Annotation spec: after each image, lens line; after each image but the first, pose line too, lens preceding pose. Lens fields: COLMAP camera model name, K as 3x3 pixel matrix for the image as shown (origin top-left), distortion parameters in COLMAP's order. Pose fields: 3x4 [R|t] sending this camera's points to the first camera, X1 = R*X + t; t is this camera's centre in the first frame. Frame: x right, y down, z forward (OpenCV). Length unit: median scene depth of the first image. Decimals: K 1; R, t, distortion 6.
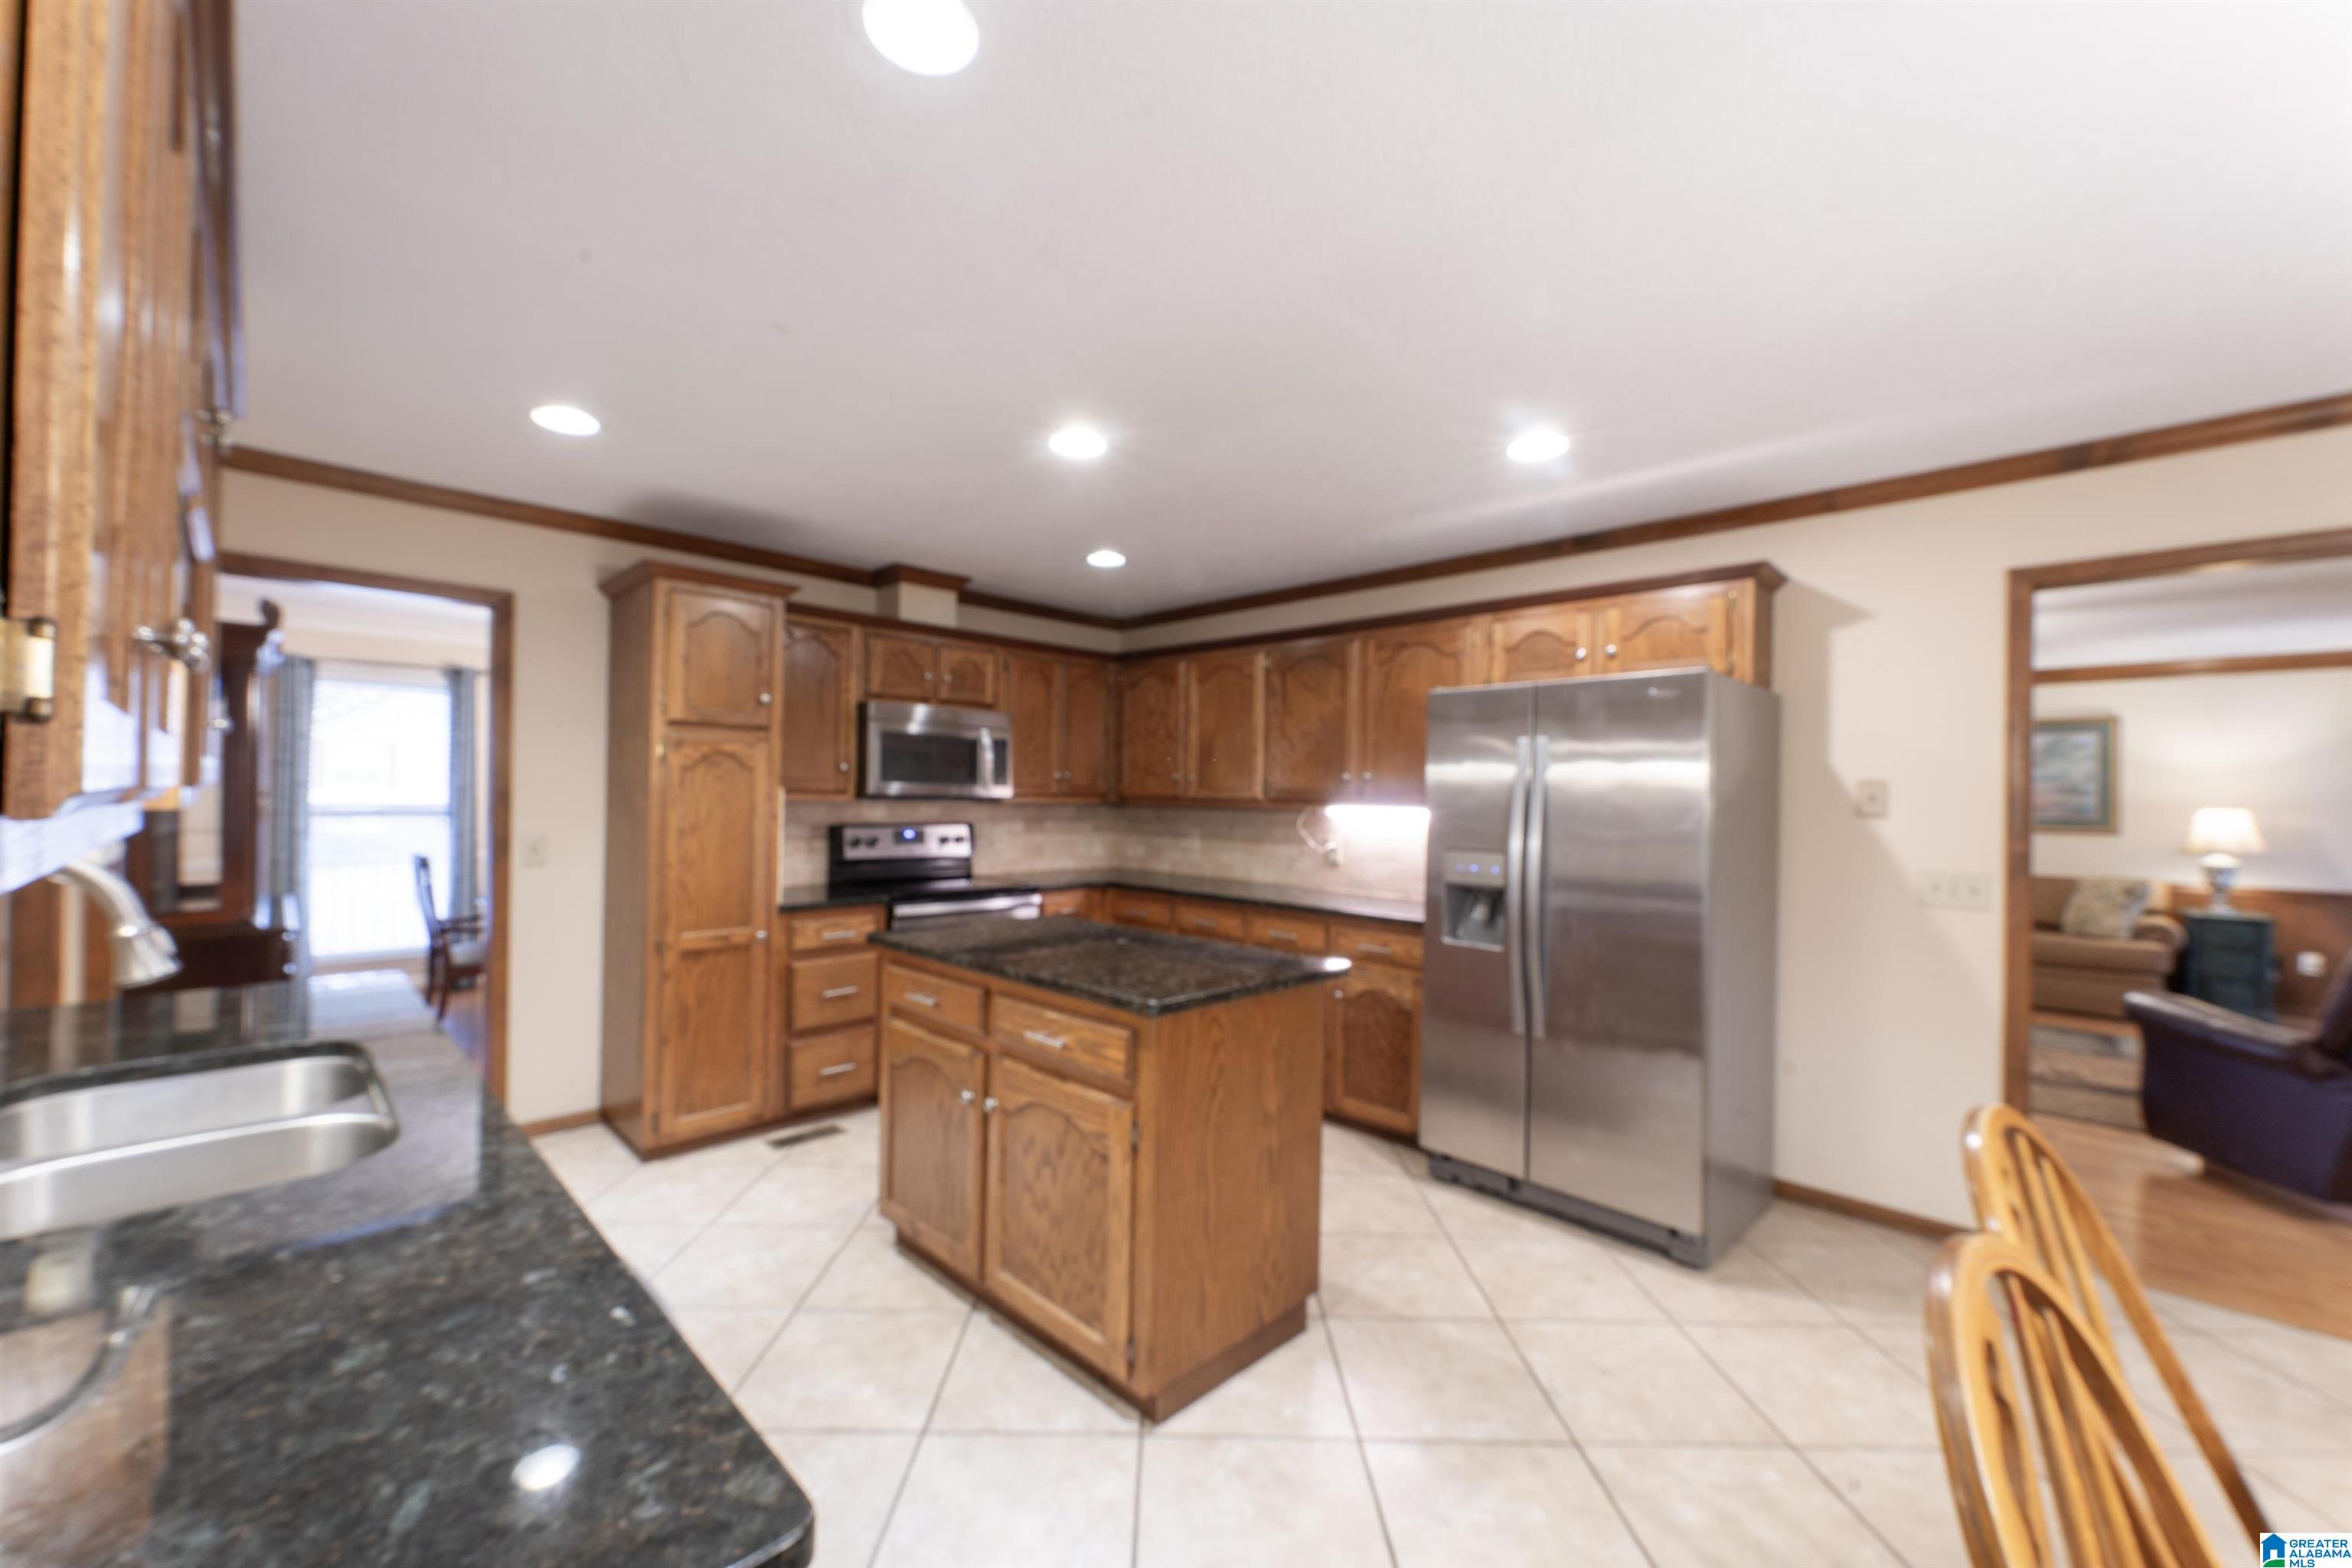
lens RADIAL K [[940.6, 0, 1182.8], [0, 940.6, 786.3], [0, 0, 1]] dist [0.001125, 0.000848]
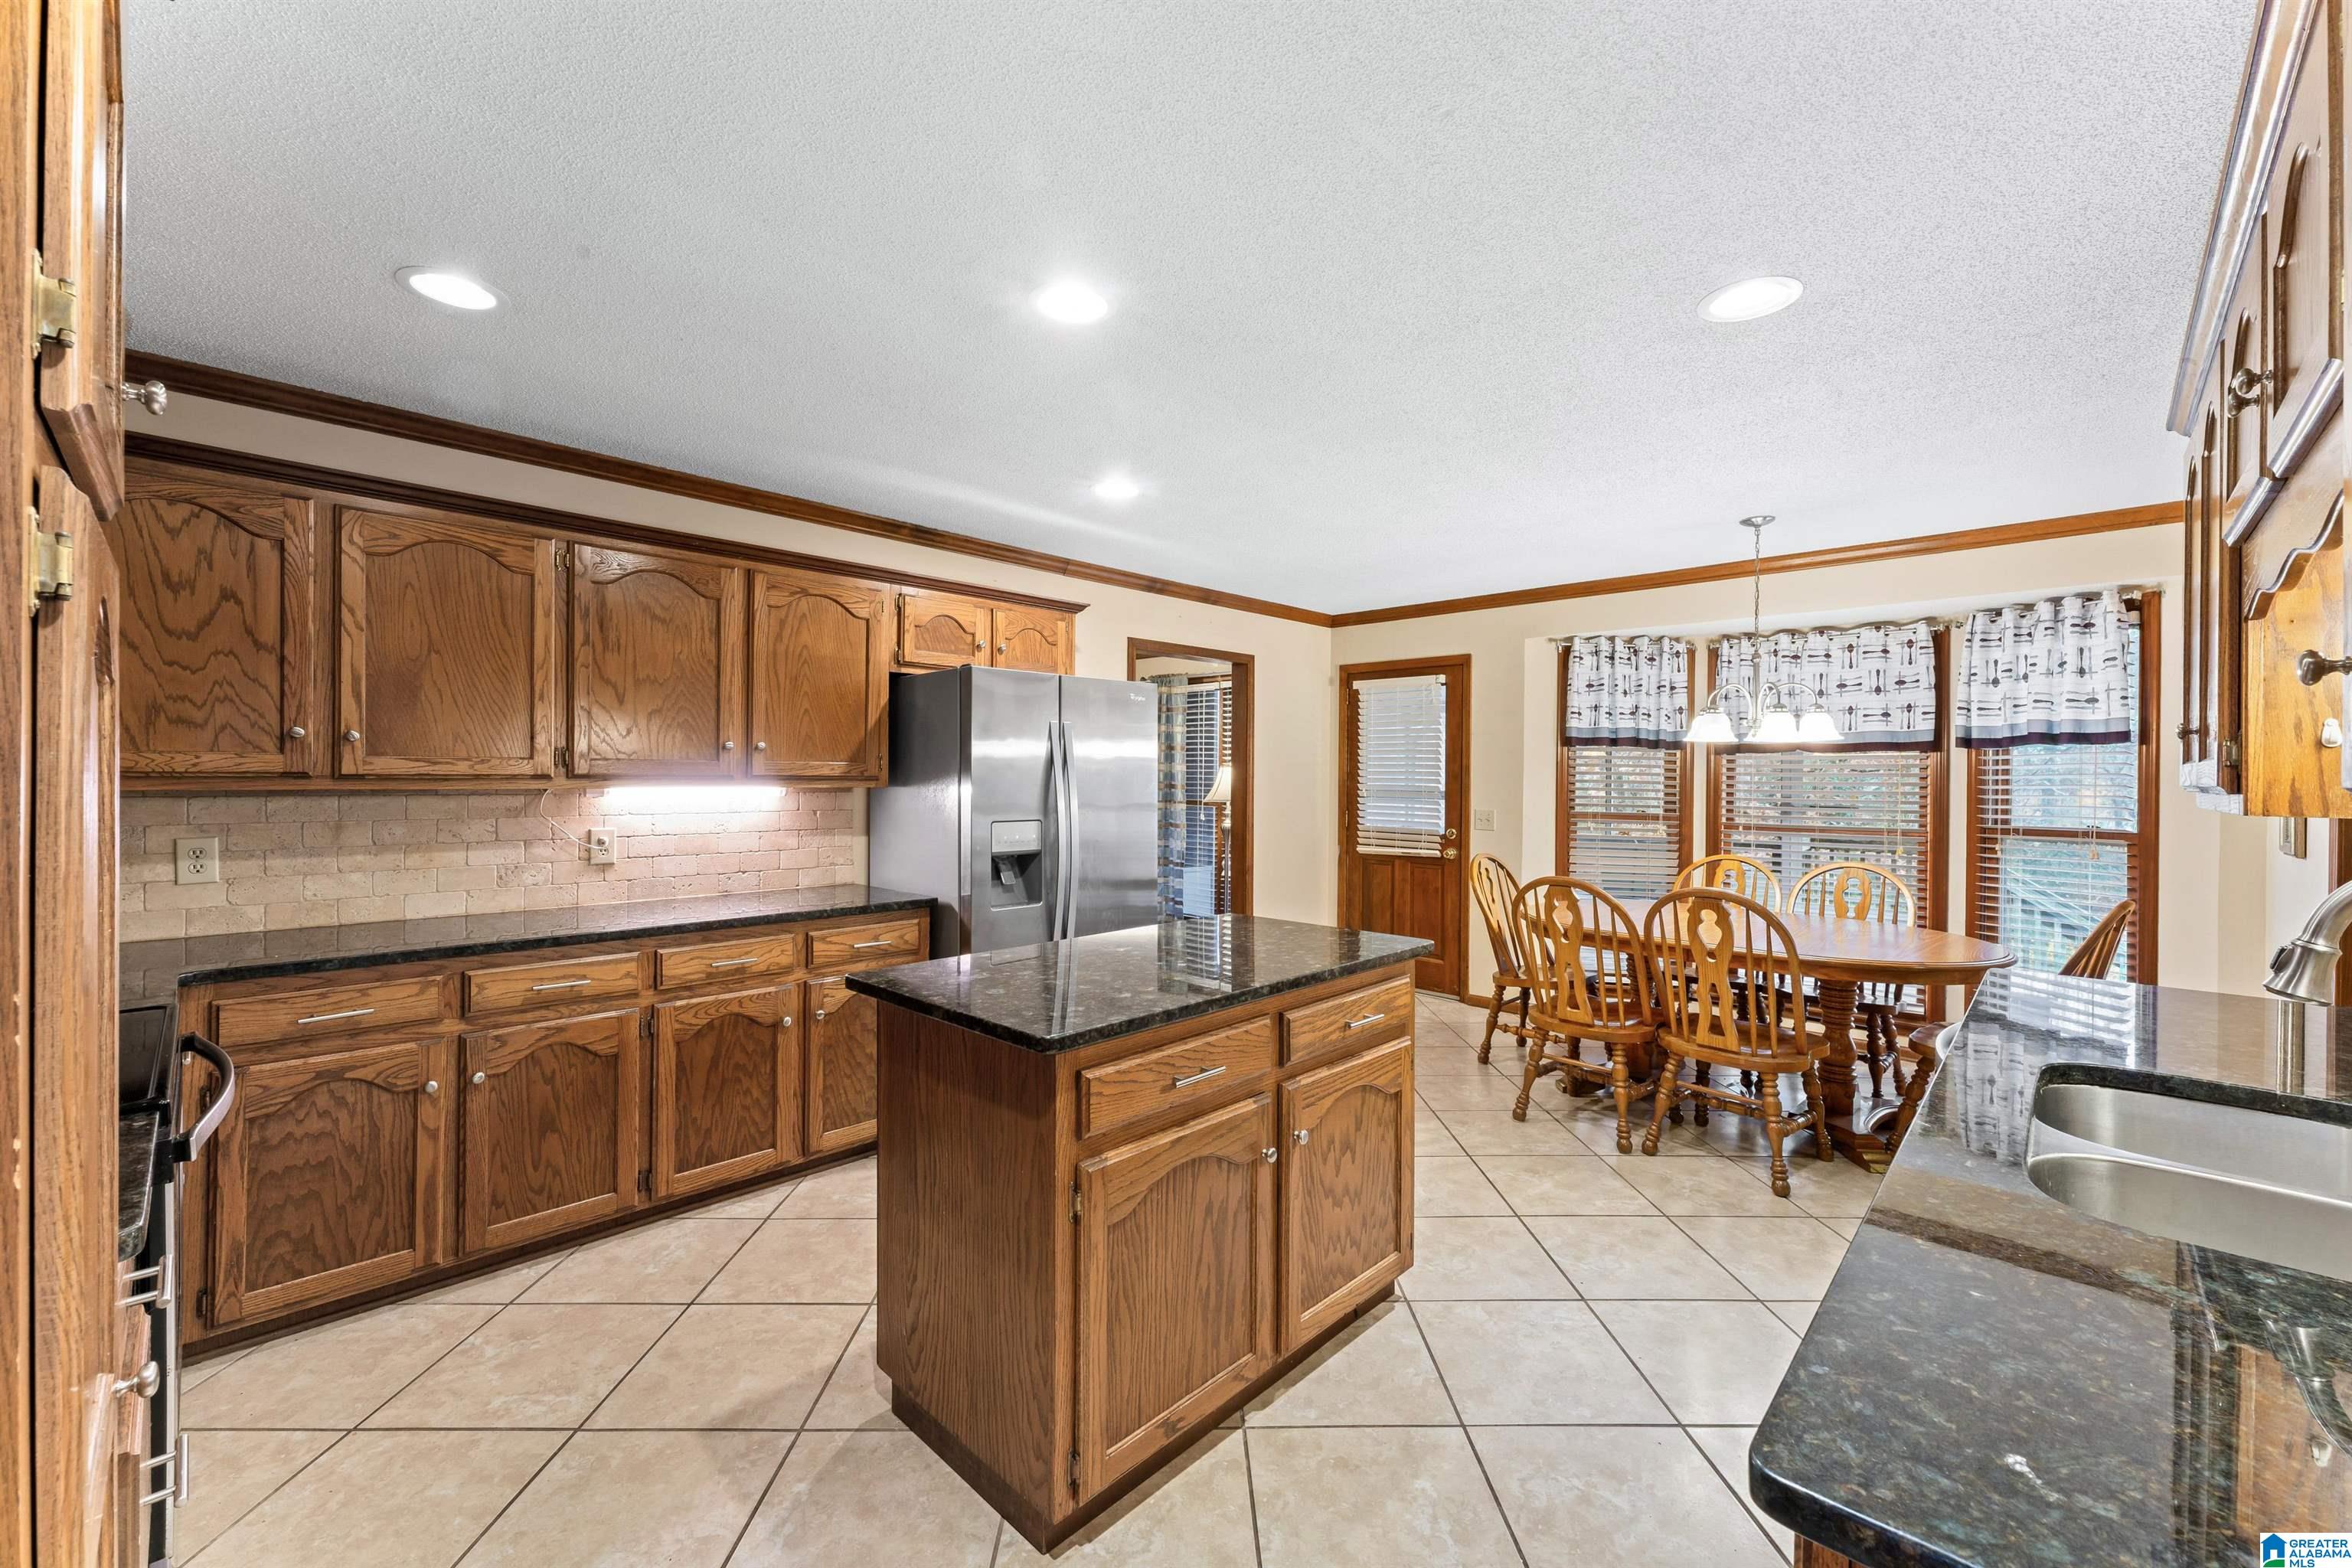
lens RADIAL K [[940.6, 0, 1175.7], [0, 940.6, 777.8], [0, 0, 1]] dist [0.001125, 0.000848]
pose [[0.007035, -0.018419, 0.999806, -0.632376], [-0.014062, 0.999730, 0.018517, -0.001998], [-0.999876, -0.014190, 0.006774, 0.664212]]
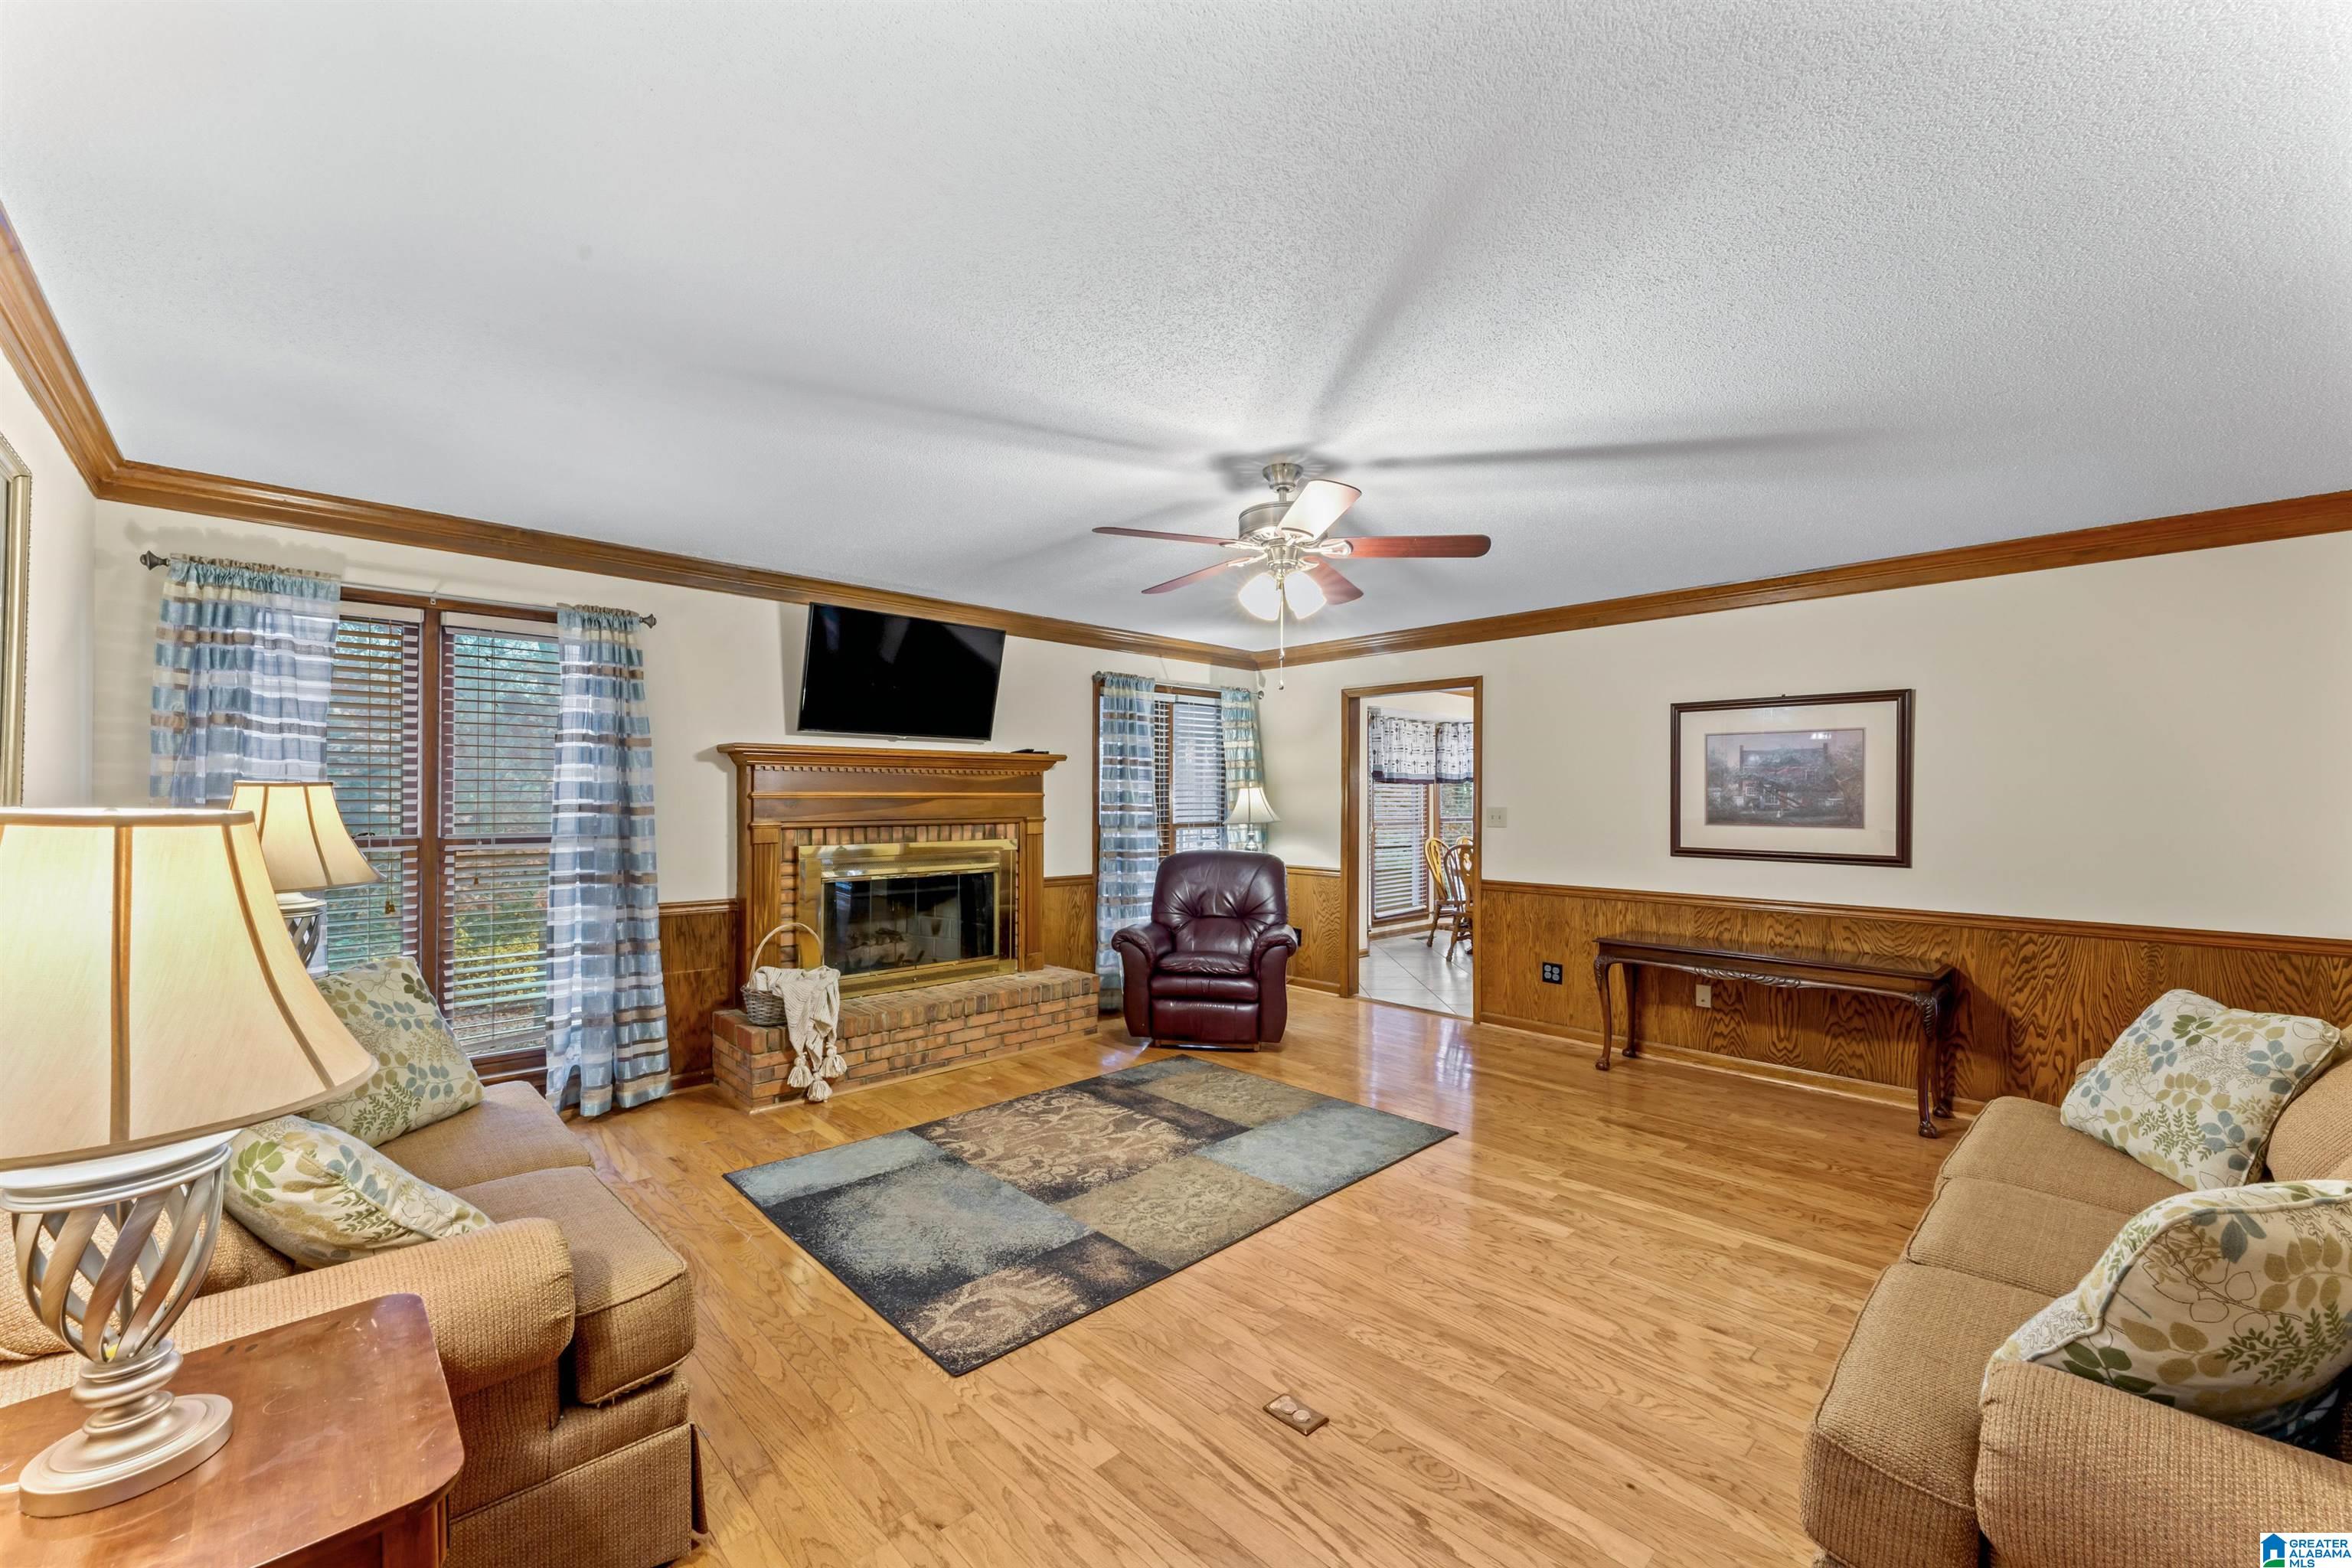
lens RADIAL K [[940.6, 0, 1171.0], [0, 940.6, 796.0], [0, 0, 1]] dist [0.001125, 0.000848]
pose [[-0.998312, -0.022303, 0.053626, 1.062987], [-0.022786, 0.999705, -0.008408, 0.040371], [-0.053423, -0.009616, -0.998526, 2.229964]]
